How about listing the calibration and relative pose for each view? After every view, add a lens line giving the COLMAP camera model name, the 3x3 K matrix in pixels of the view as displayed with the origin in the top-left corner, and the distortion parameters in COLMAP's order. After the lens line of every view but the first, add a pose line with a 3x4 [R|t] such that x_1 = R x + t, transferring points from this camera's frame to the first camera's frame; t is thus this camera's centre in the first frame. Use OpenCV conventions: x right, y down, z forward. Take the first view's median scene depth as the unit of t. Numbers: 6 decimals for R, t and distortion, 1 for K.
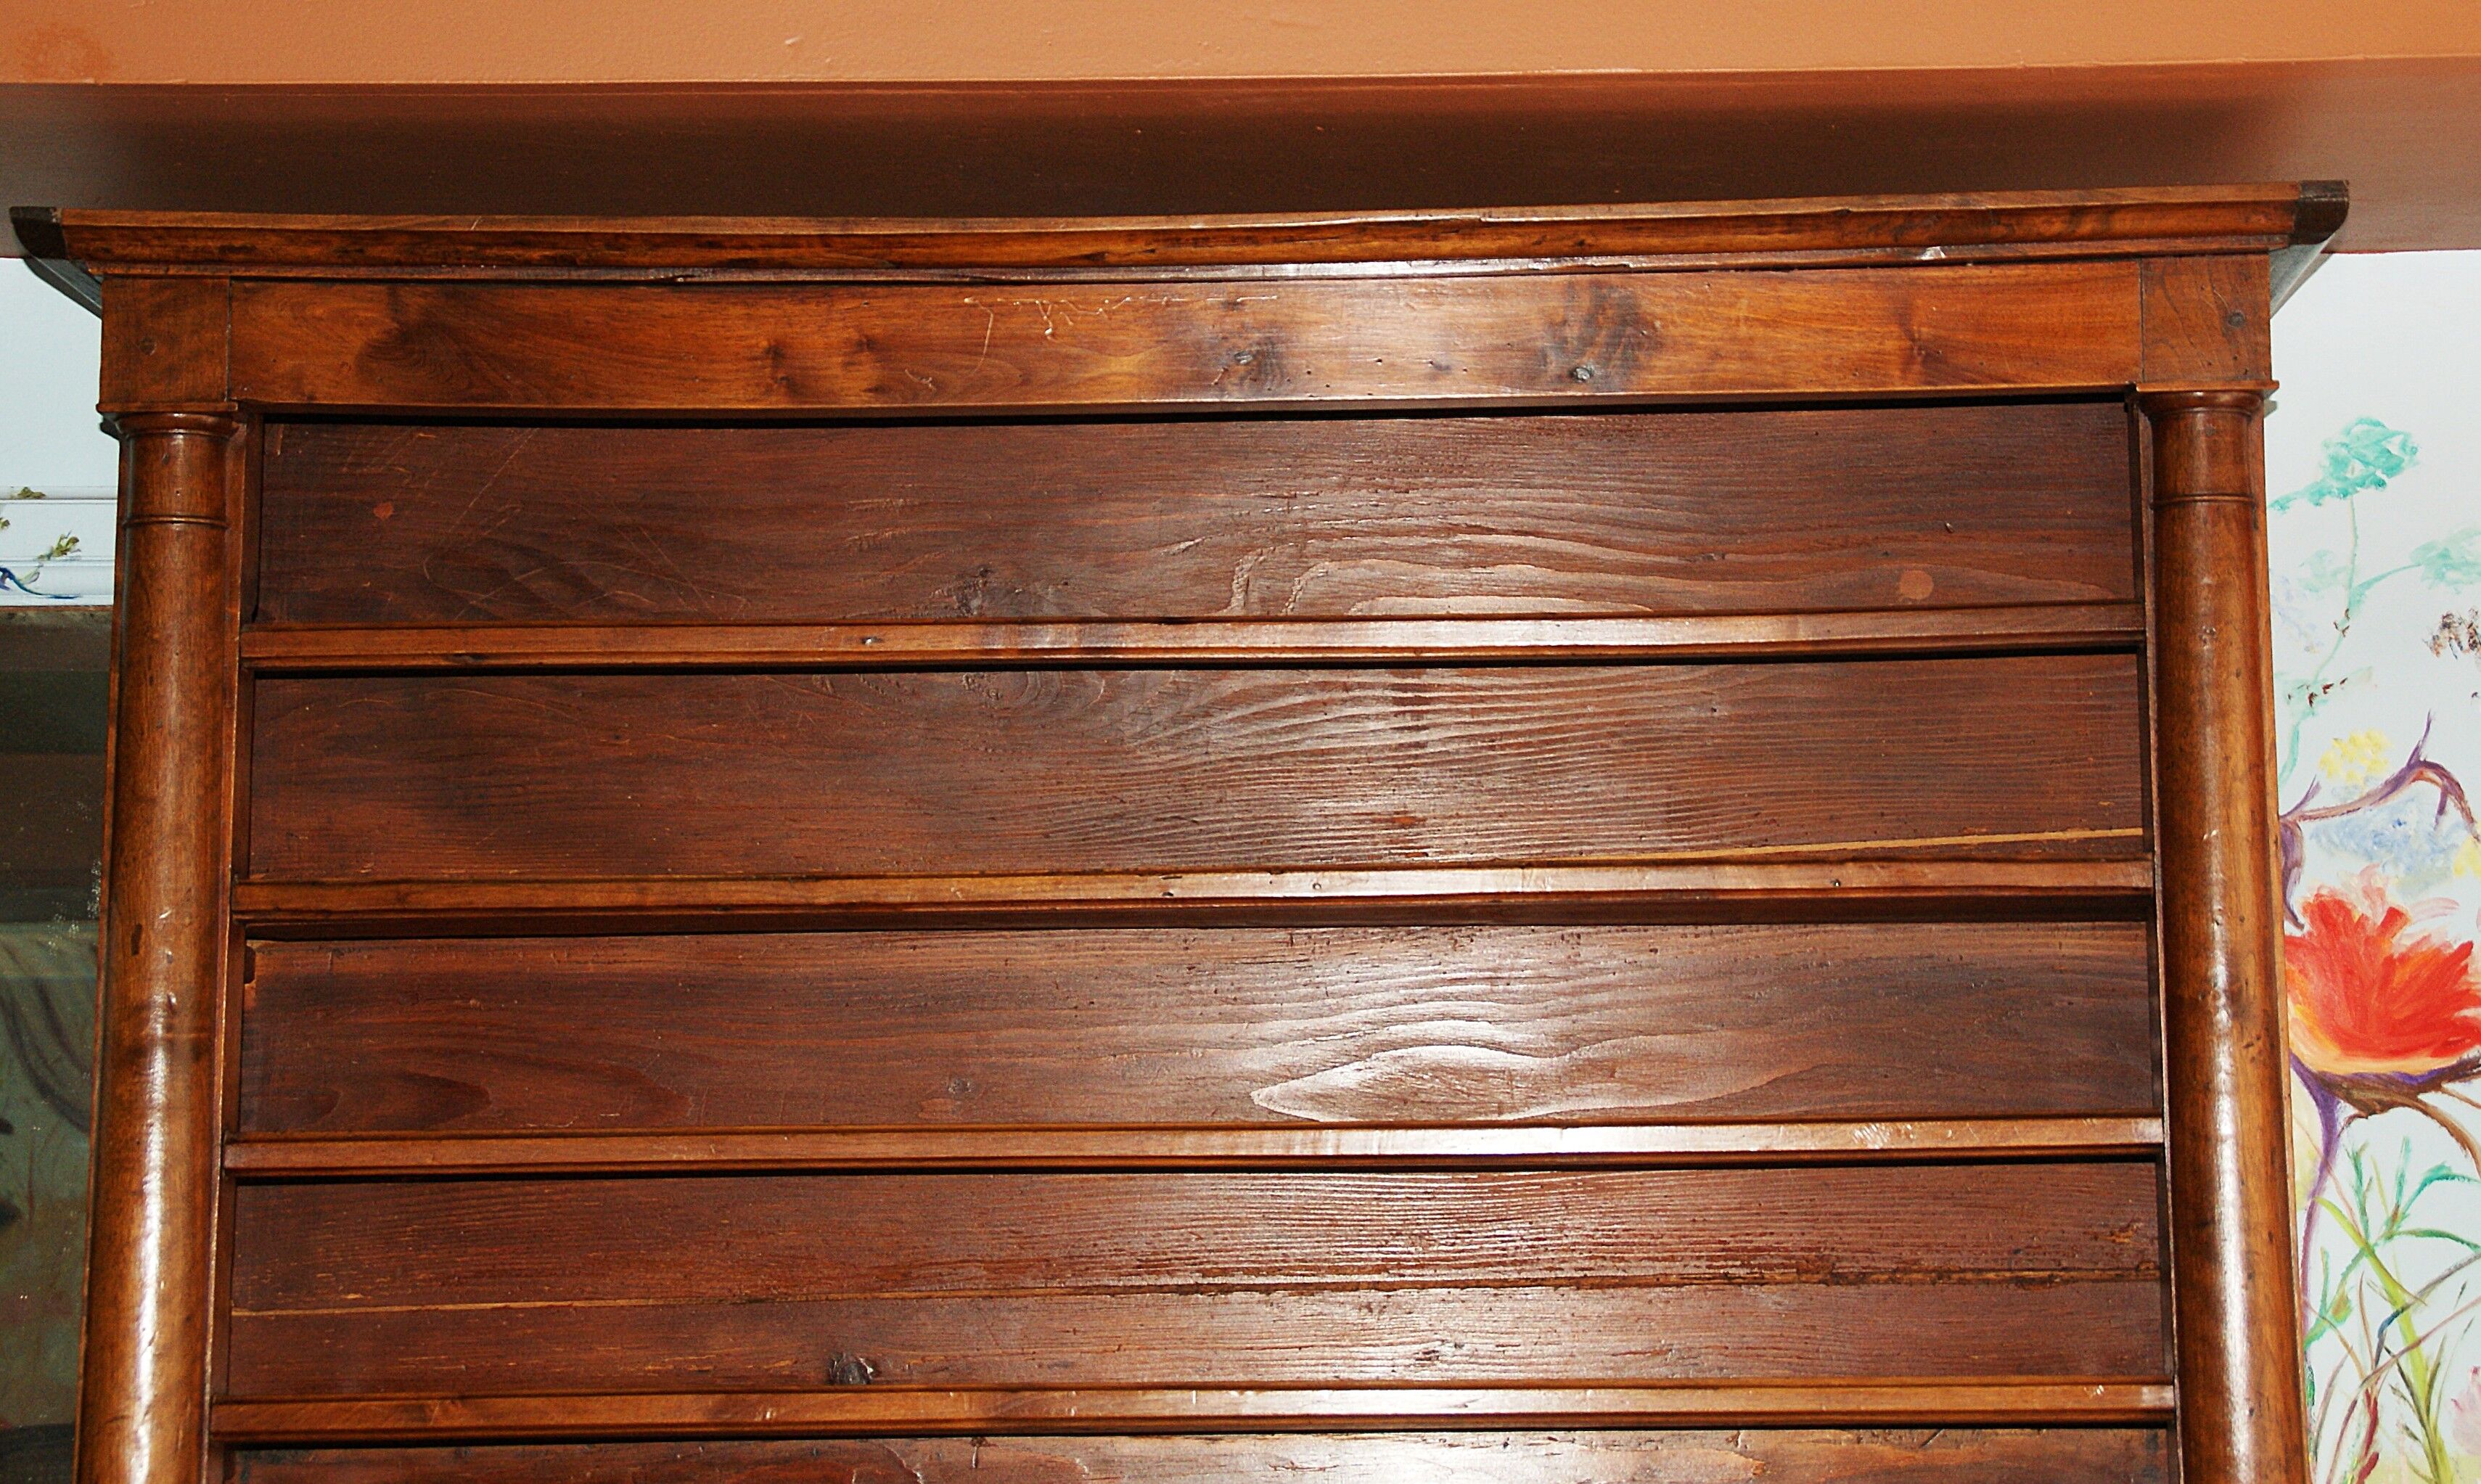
lens RADIAL K [[5430.5, 0, 1331.9], [0, 5430.5, 550.1], [0, 0, 1]] dist [0.248994, 0.973842]
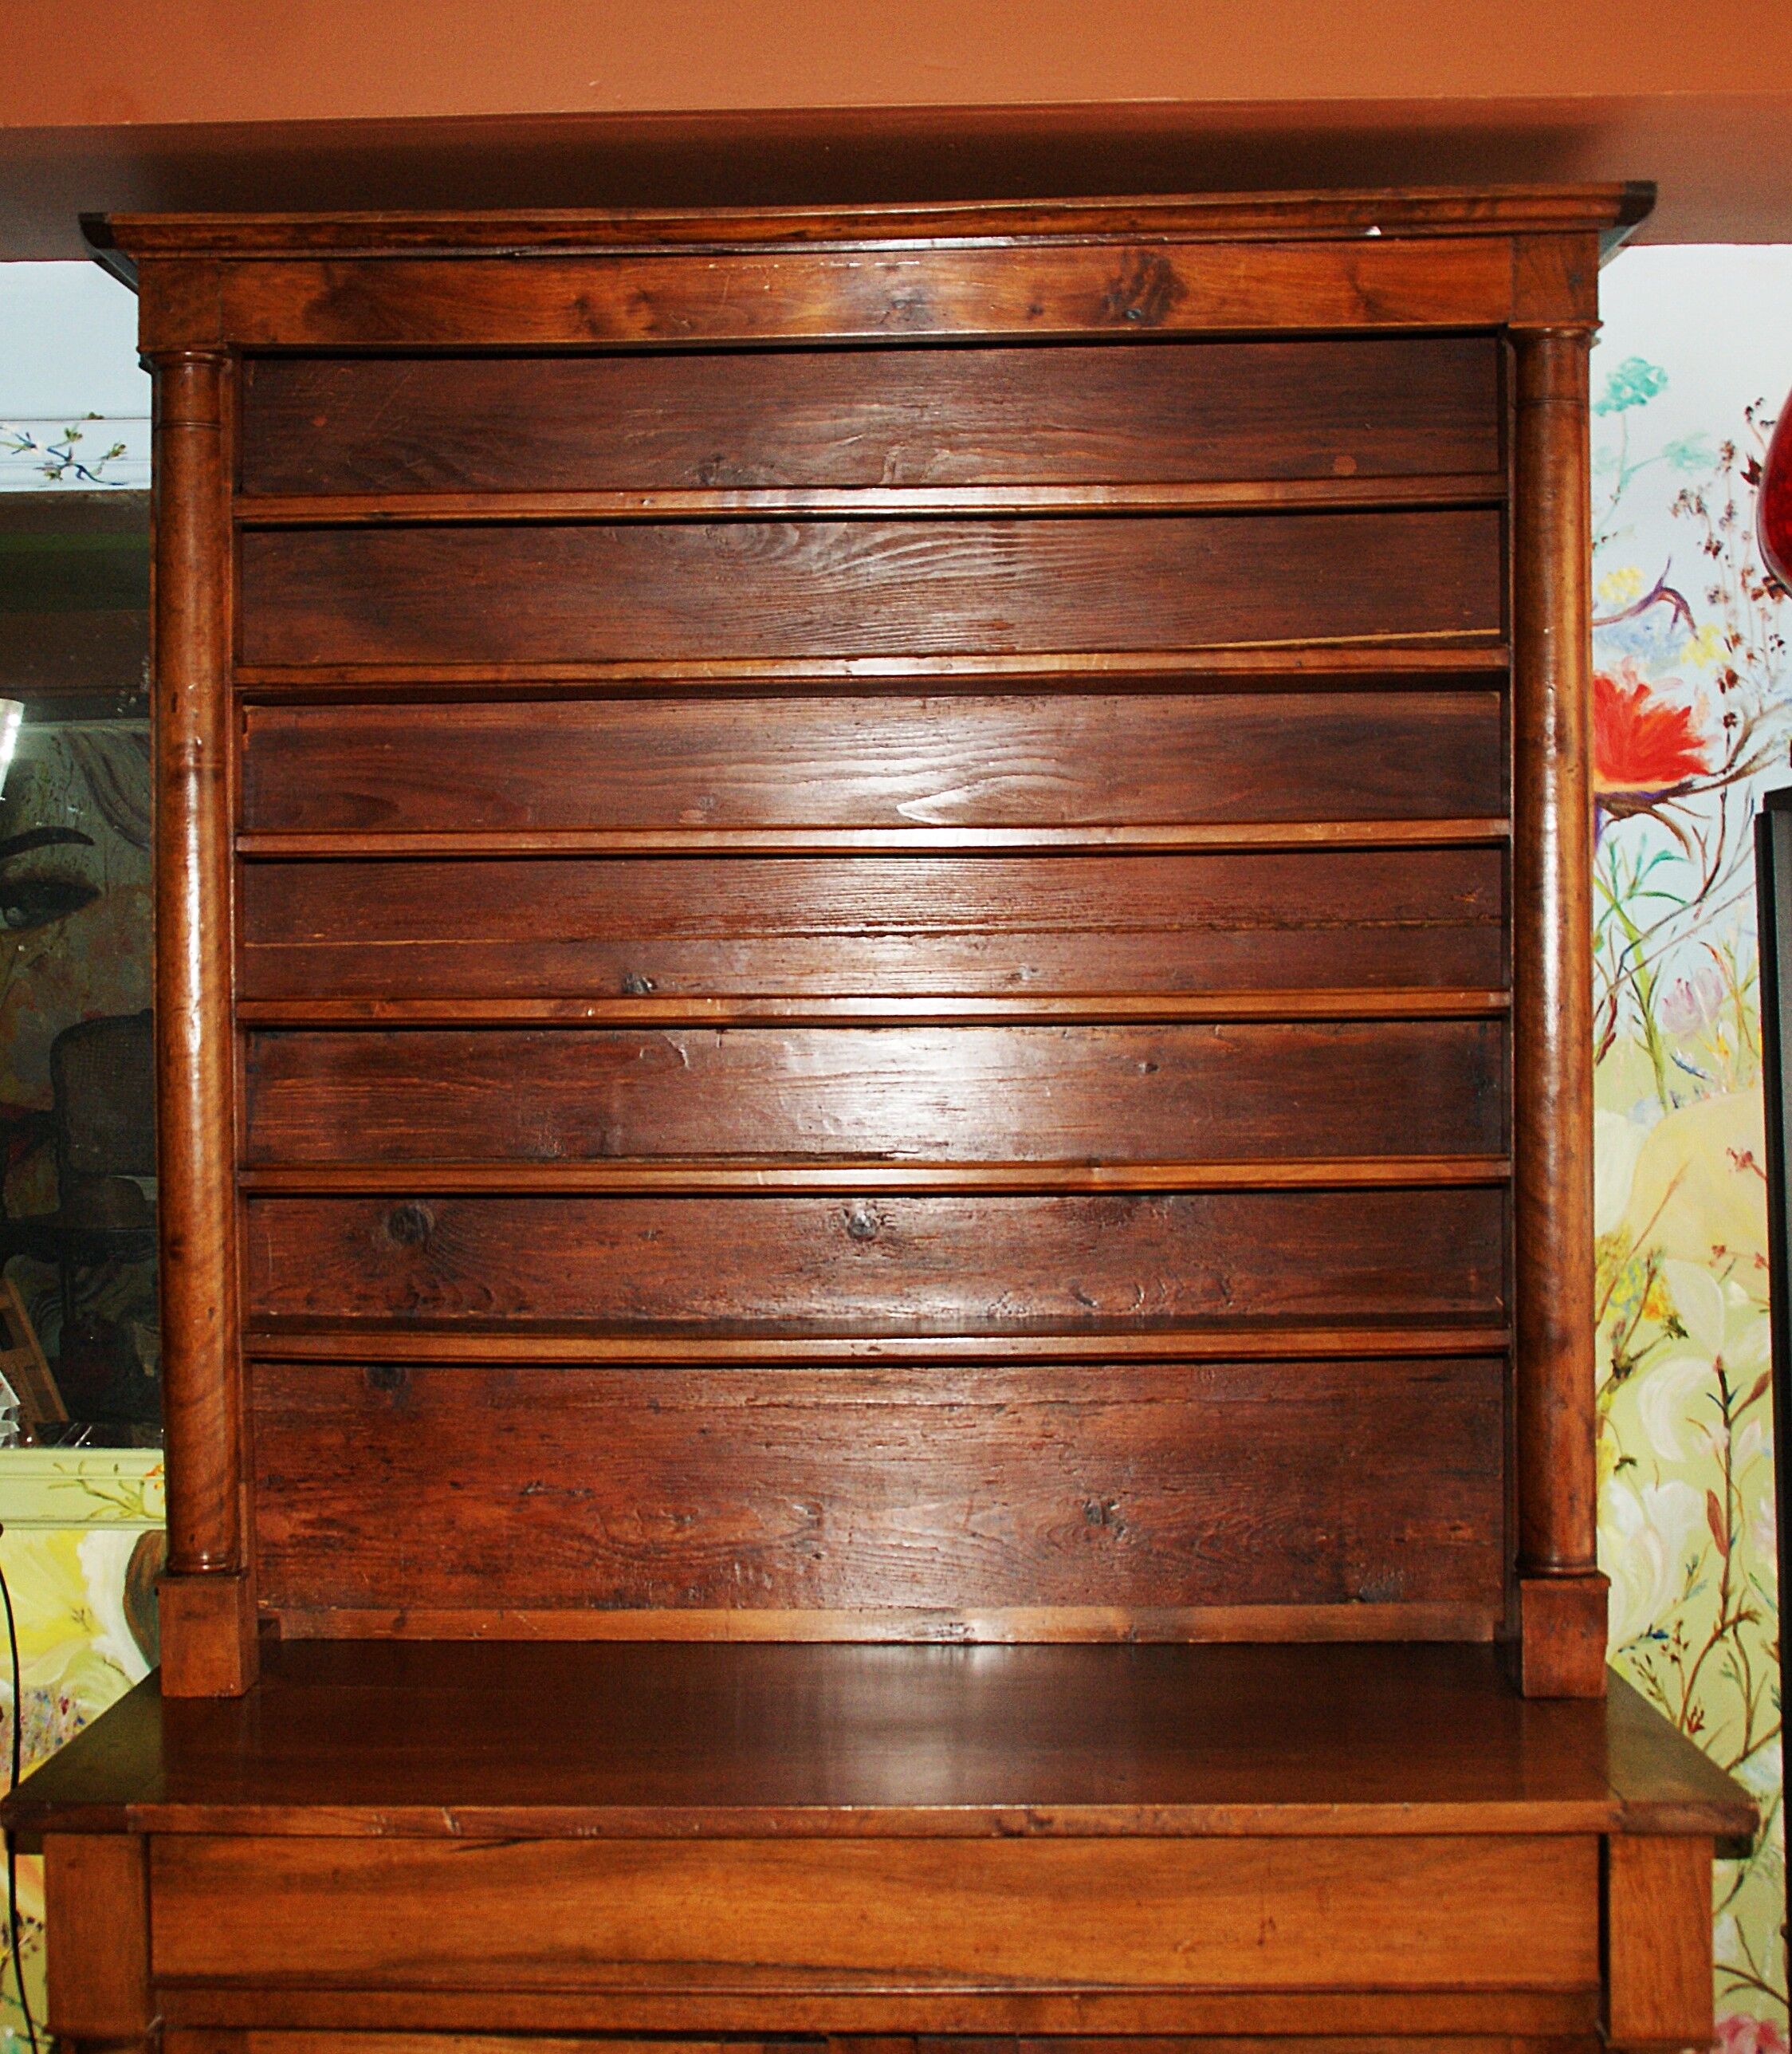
lens RADIAL K [[4101.7, 0, 1011.6], [0, 4101.7, 1126.0], [0, 0, 1]] dist [-0.157178, 0.386361]
pose [[0.999853, 0.000582, -0.017111, 0.034327], [0.002578, 0.982915, 0.184044, -0.021069], [0.016926, -0.184061, 0.982769, -0.125203]]
